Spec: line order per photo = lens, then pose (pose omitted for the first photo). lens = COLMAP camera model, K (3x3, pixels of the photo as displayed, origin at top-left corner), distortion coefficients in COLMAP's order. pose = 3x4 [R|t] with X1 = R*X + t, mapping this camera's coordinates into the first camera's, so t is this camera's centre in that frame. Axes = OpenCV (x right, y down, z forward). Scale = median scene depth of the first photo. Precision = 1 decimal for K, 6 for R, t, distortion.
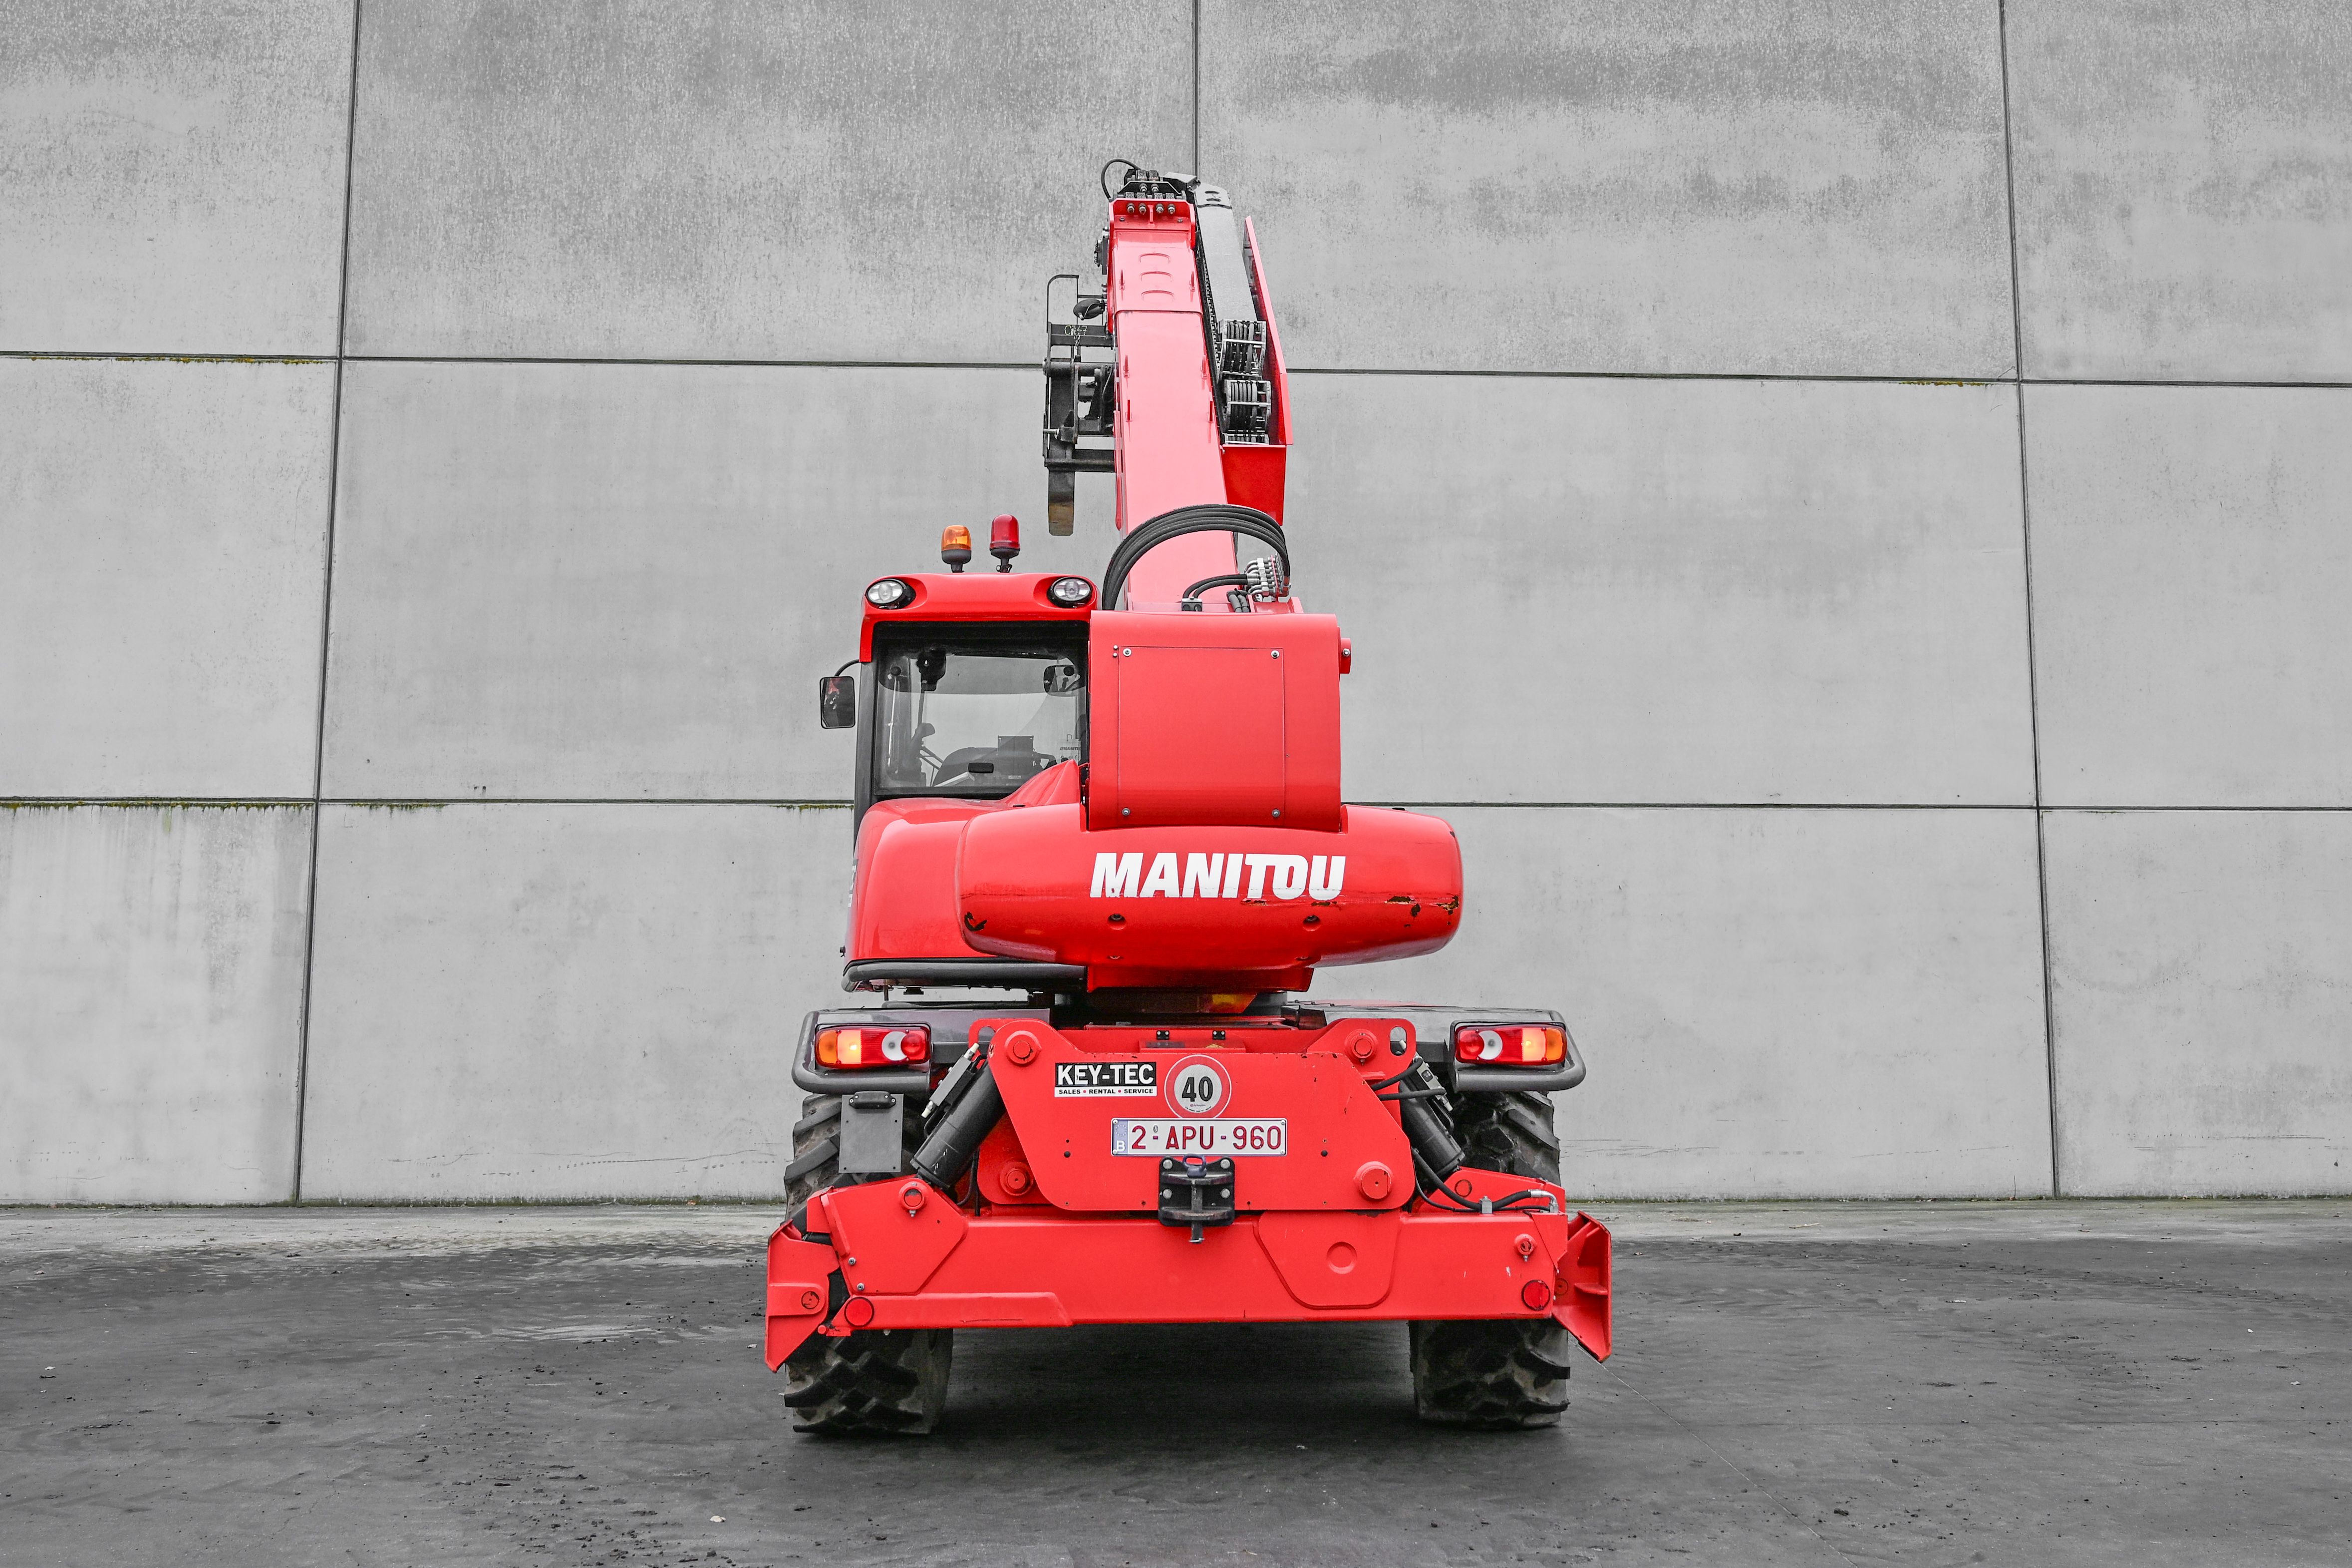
lens RADIAL K [[2520.4, 0, 1253.8], [0, 2520.4, 646.0], [0, 0, 1]] dist [-0.008131, 0.018385]
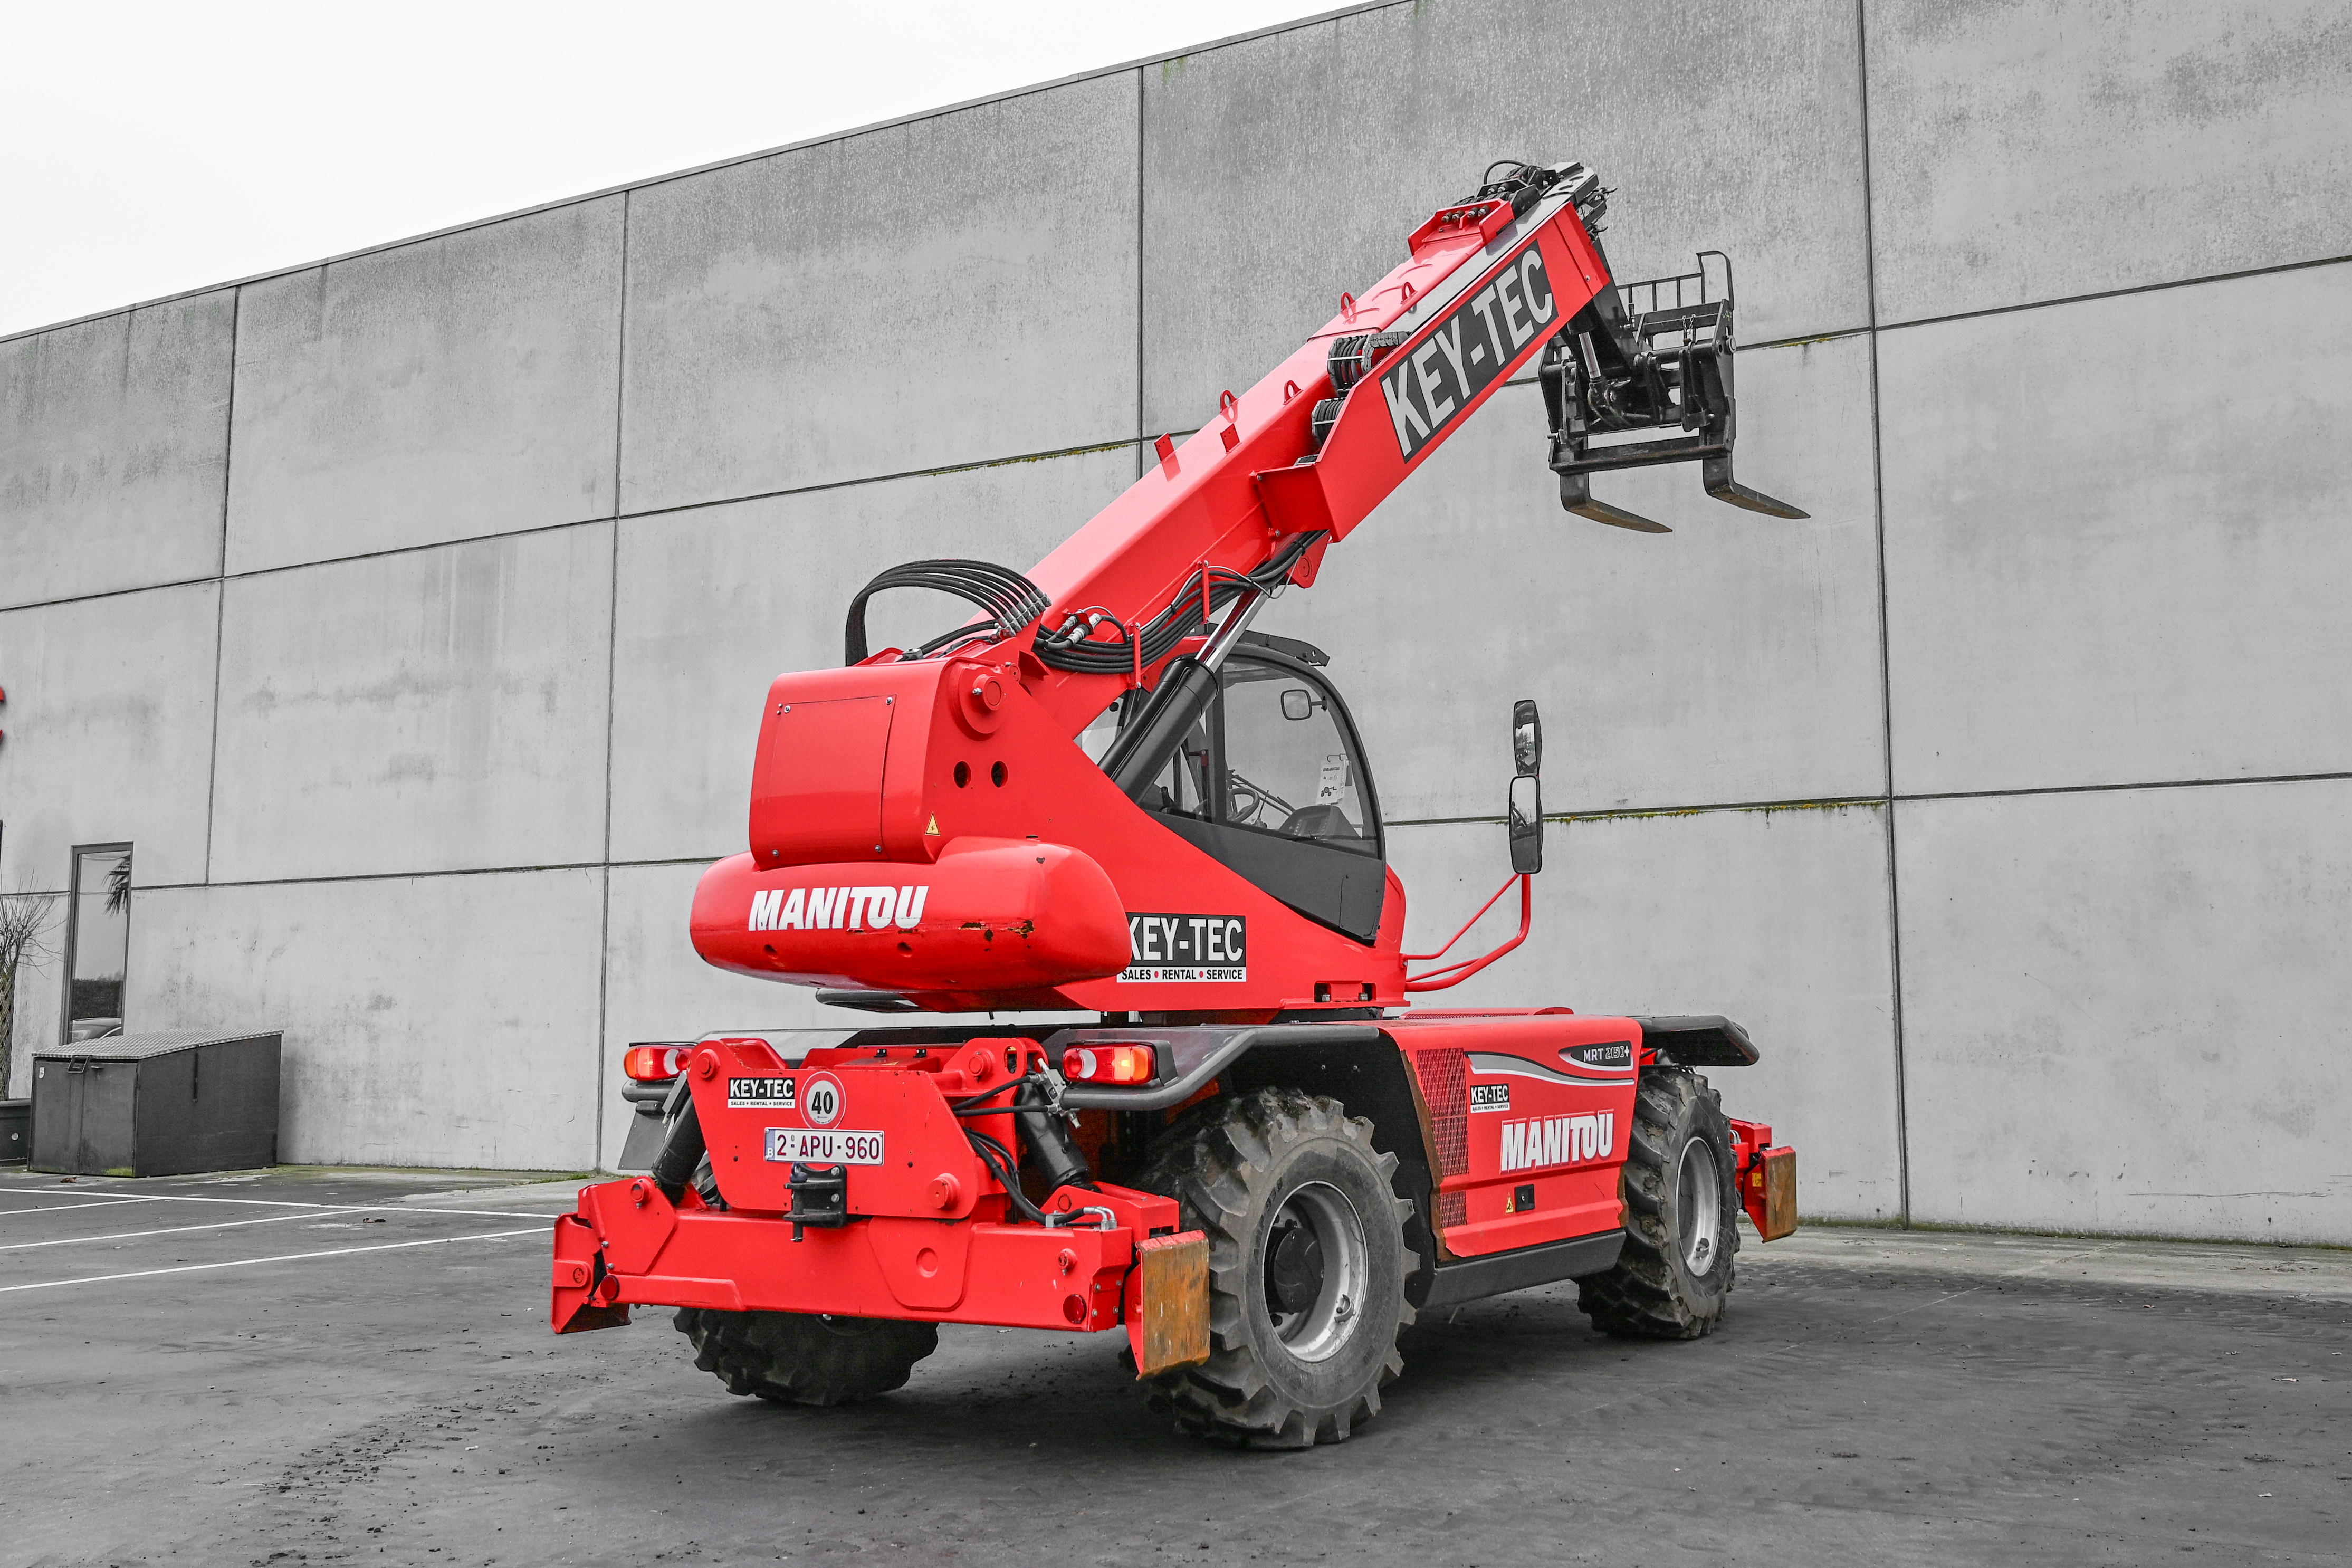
lens RADIAL K [[2666.3, 0, 1308.3], [0, 2666.3, 631.0], [0, 0, 1]] dist [-0.008464, 0.026315]
pose [[0.806537, -0.088368, -0.584542, 0.374046], [0.088507, 0.995671, -0.028400, 0.009920], [0.584521, -0.028831, 0.810866, 0.082180]]
